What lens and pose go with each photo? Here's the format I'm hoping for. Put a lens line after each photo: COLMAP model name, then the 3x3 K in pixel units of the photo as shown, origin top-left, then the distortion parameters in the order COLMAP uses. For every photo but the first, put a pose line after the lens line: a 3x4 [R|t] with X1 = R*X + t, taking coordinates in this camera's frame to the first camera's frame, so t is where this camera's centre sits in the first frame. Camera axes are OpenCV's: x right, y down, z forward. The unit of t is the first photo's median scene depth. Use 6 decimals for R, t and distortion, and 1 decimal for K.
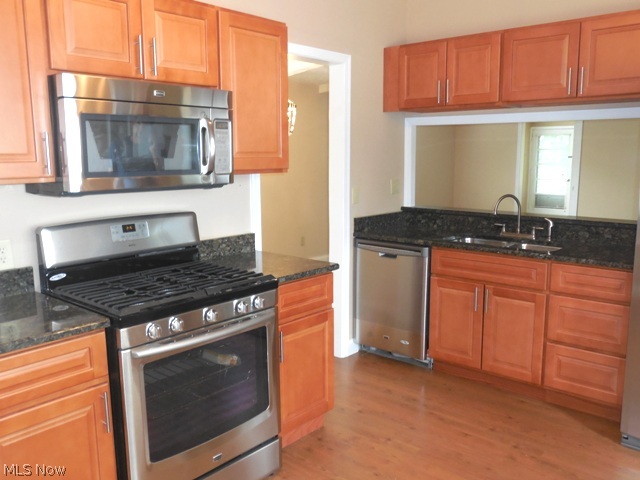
lens RADIAL K [[554.9, 0, 320.0], [0, 554.9, 240.0], [0, 0, 1]] dist [-0.069961, 0.119023]
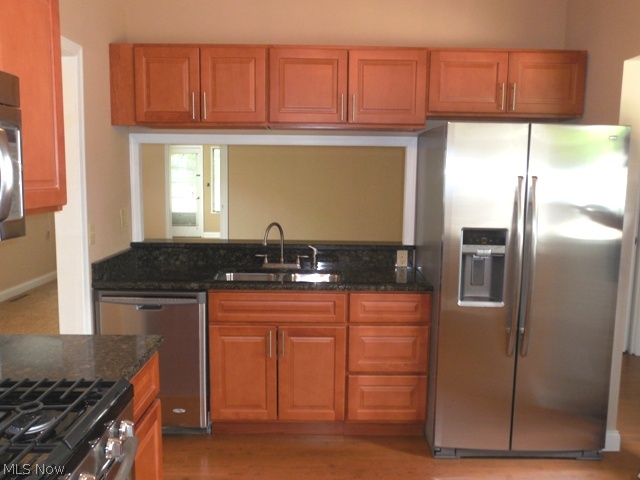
lens RADIAL K [[554.9, 0, 320.0], [0, 554.9, 240.0], [0, 0, 1]] dist [-0.069961, 0.119023]
pose [[0.750162, -0.070256, 0.657511, -0.220828], [0.089060, 0.996015, 0.004816, -0.053618], [-0.655229, 0.054945, 0.753429, 0.262354]]
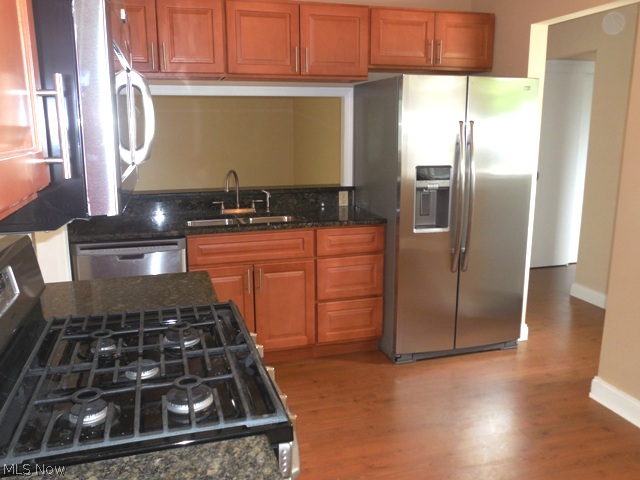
lens RADIAL K [[554.9, 0, 320.0], [0, 554.9, 240.0], [0, 0, 1]] dist [-0.069961, 0.119023]
pose [[0.539653, -0.172041, 0.824121, -0.416303], [0.133606, 0.983993, 0.117928, -0.058280], [-0.831218, 0.046467, 0.554001, 0.349086]]
